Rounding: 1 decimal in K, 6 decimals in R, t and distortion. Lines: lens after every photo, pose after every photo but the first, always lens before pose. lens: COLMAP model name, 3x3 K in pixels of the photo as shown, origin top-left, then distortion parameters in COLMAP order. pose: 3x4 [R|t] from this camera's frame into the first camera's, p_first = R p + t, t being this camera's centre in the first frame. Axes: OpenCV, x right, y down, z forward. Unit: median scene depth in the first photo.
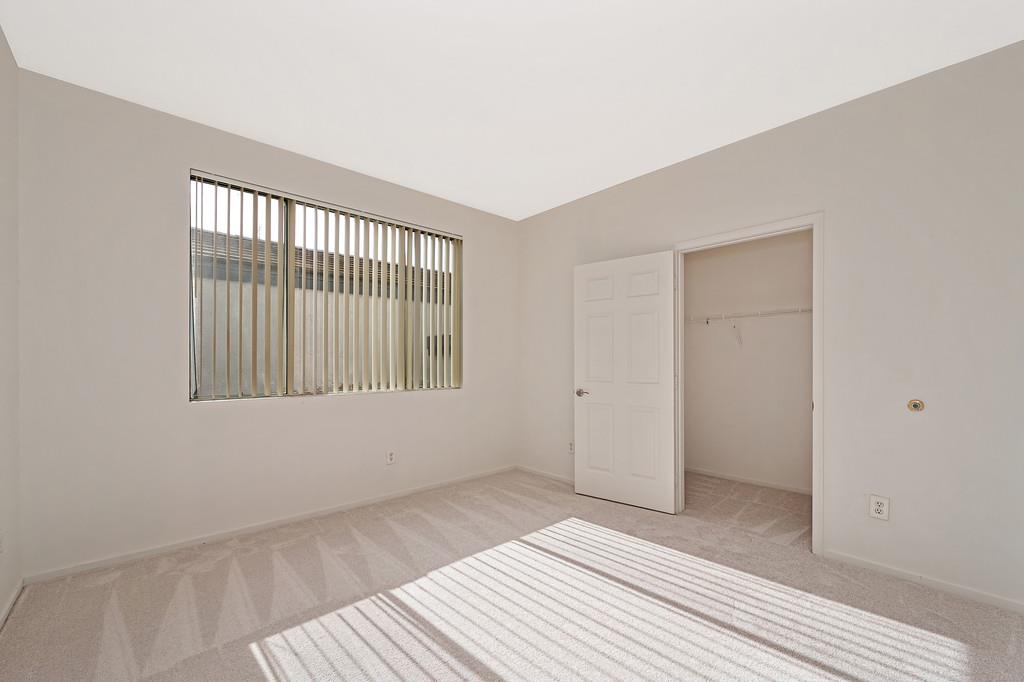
lens RADIAL K [[404.5, 0, 513.4], [0, 404.5, 359.7], [0, 0, 1]] dist [0.001896, 0.000144]
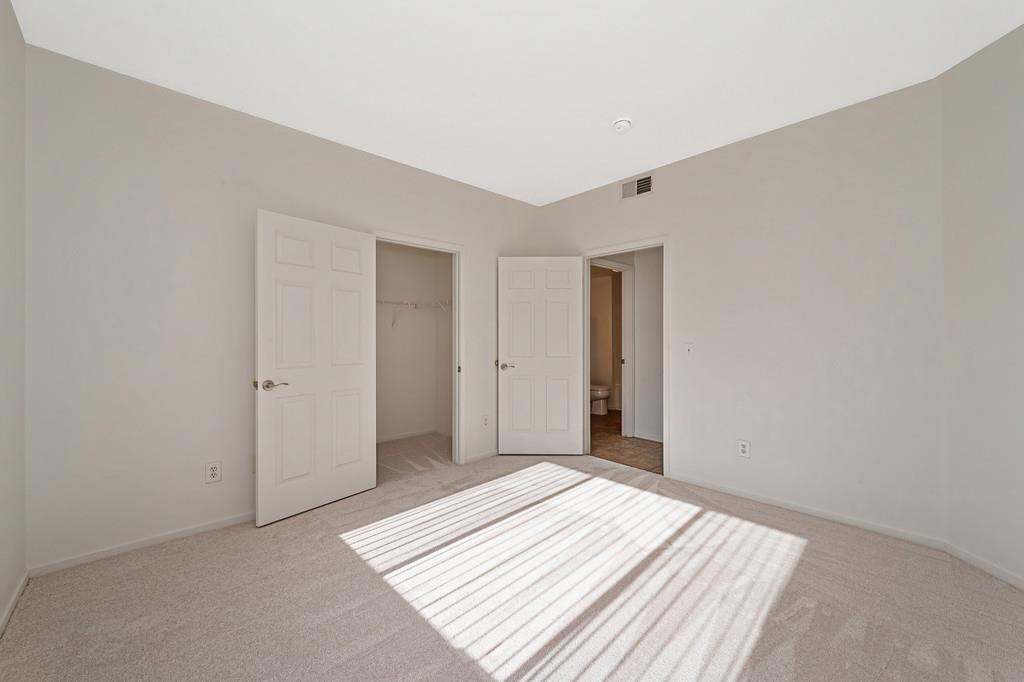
lens RADIAL K [[405.6, 0, 510.9], [0, 405.6, 341.5], [0, 0, 1]] dist [-0.000741, 0.000286]
pose [[-0.007917, -0.008795, 0.999930, -0.763571], [-0.003403, 0.999956, 0.008768, -0.006130], [-0.999963, -0.003334, -0.007947, 0.770584]]
